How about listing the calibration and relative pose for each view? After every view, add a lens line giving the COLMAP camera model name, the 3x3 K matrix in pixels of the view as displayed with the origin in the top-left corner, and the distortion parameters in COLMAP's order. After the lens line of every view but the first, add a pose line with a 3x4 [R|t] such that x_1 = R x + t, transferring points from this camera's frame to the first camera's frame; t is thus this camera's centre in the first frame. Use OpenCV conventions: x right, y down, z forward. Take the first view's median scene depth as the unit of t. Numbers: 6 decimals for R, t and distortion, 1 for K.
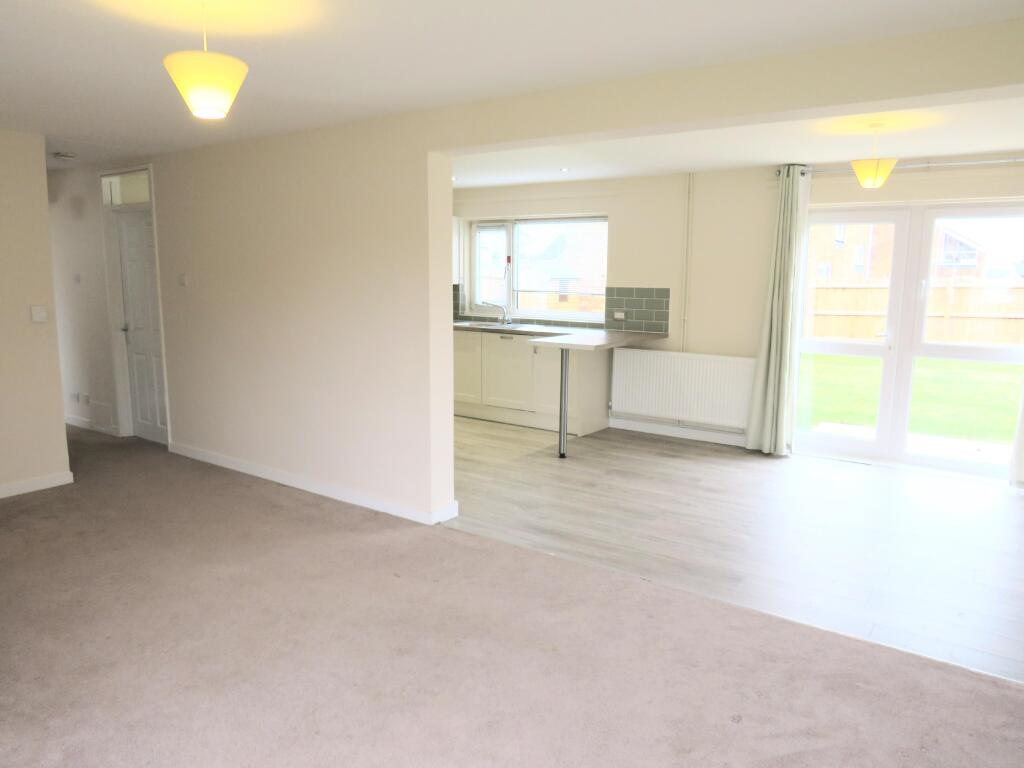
lens RADIAL K [[731.4, 0, 512.0], [0, 731.4, 384.0], [0, 0, 1]] dist [-0.021226, 0.006801]
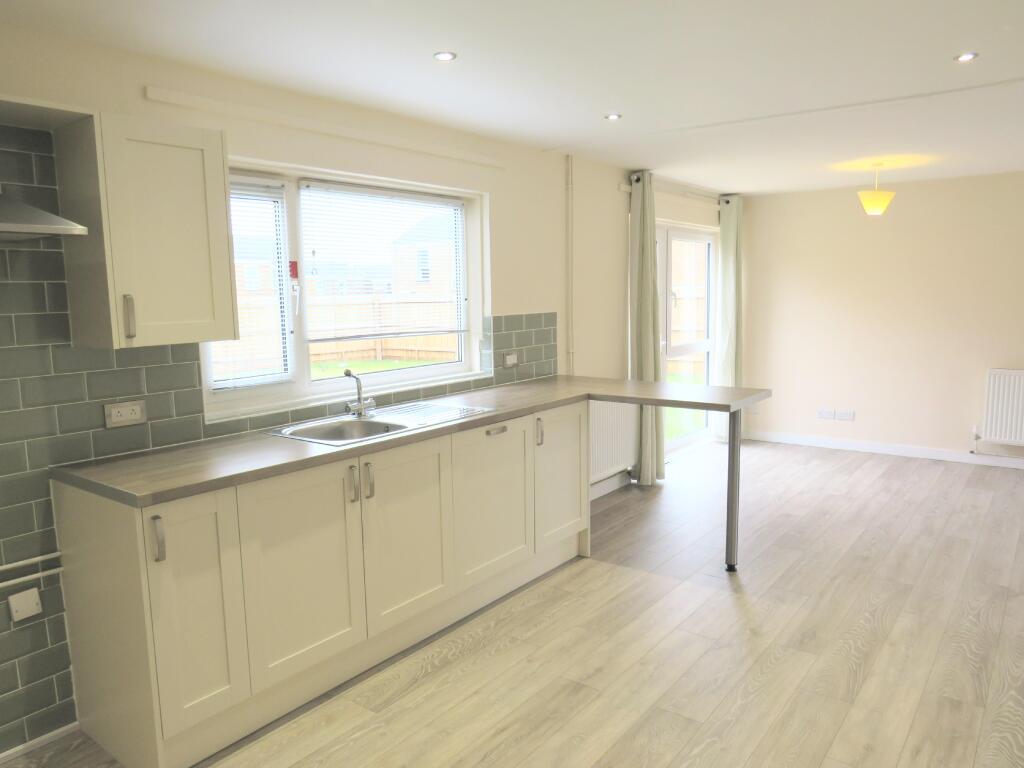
lens RADIAL K [[731.4, 0, 512.0], [0, 731.4, 384.0], [0, 0, 1]] dist [-0.021226, 0.006801]
pose [[0.038073, -0.138154, 0.989679, -0.490036], [0.172319, 0.976468, 0.129680, -0.157902], [-0.984305, 0.165603, 0.060984, 0.982277]]
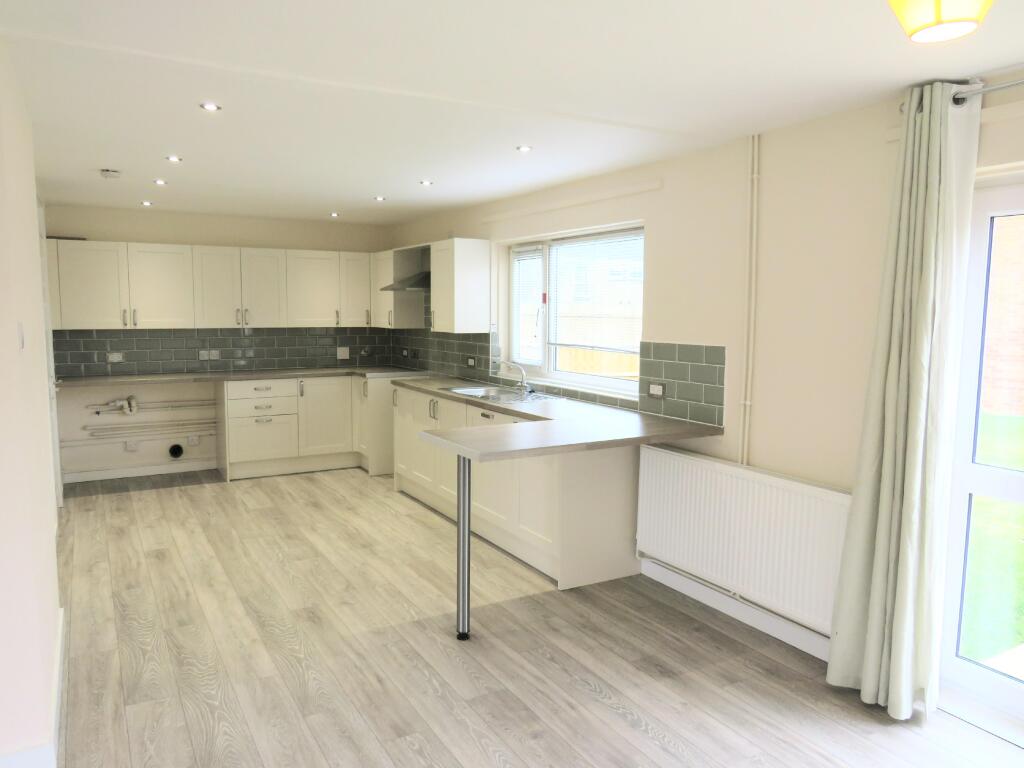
lens RADIAL K [[731.4, 0, 512.0], [0, 731.4, 384.0], [0, 0, 1]] dist [-0.021226, 0.006801]
pose [[0.909935, 0.039548, -0.412861, 0.290264], [-0.062791, 0.997105, -0.042875, -0.066970], [0.409971, 0.064938, 0.909784, 0.419970]]
